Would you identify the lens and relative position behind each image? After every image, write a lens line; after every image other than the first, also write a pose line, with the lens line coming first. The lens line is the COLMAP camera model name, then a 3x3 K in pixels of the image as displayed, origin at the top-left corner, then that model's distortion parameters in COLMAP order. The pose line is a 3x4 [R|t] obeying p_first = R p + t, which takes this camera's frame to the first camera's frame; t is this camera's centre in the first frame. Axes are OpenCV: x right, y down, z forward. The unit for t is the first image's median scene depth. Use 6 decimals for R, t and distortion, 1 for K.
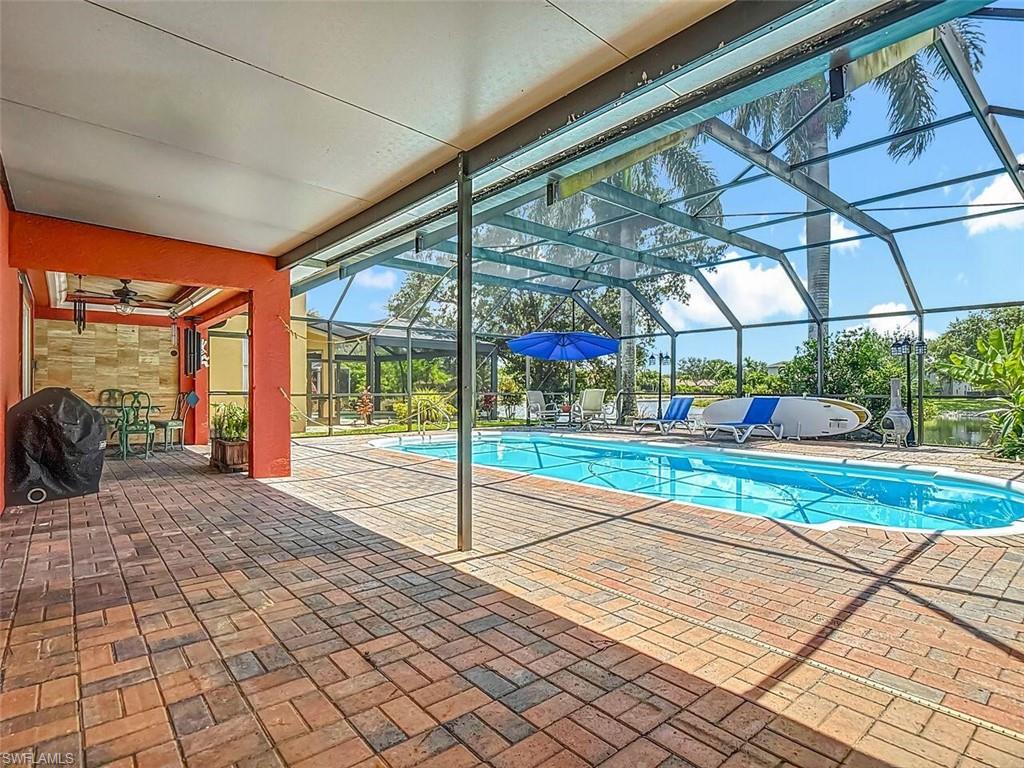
lens RADIAL K [[531.9, 0, 508.0], [0, 531.9, 390.2], [0, 0, 1]] dist [0.006512, -0.006335]
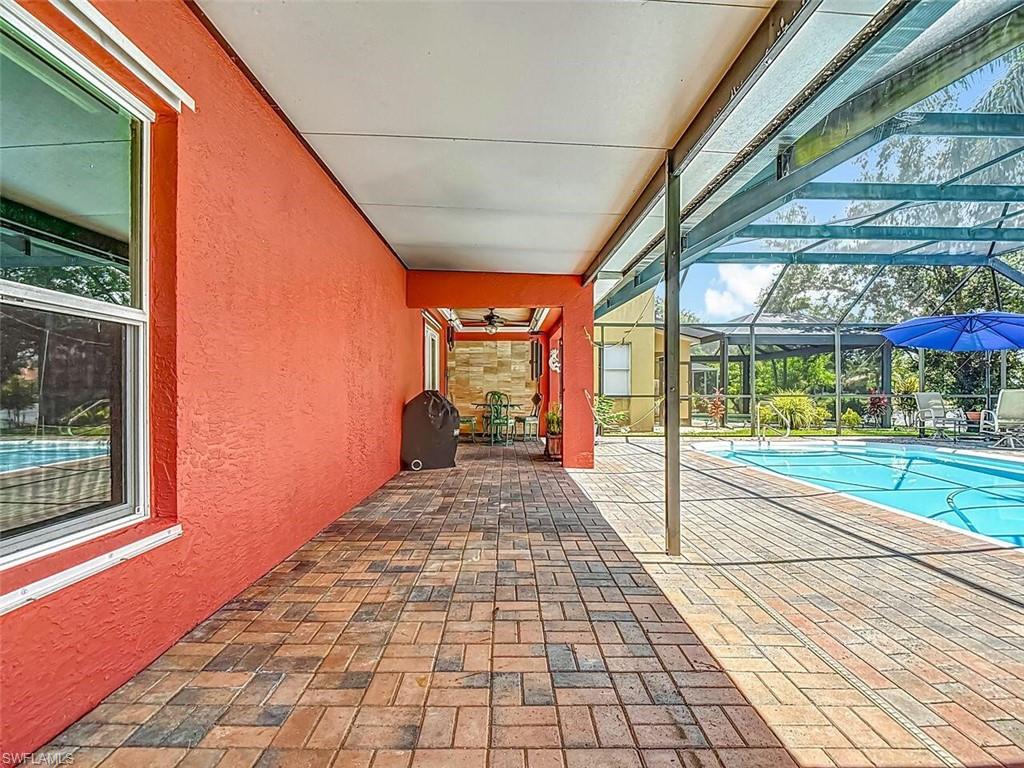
lens RADIAL K [[531.9, 0, 508.1], [0, 531.9, 385.0], [0, 0, 1]] dist [0.006512, -0.006335]
pose [[0.778740, -0.010238, -0.627263, 0.124719], [0.002161, 0.999905, -0.013636, 0.000759], [0.627343, 0.009263, 0.778688, 0.017498]]
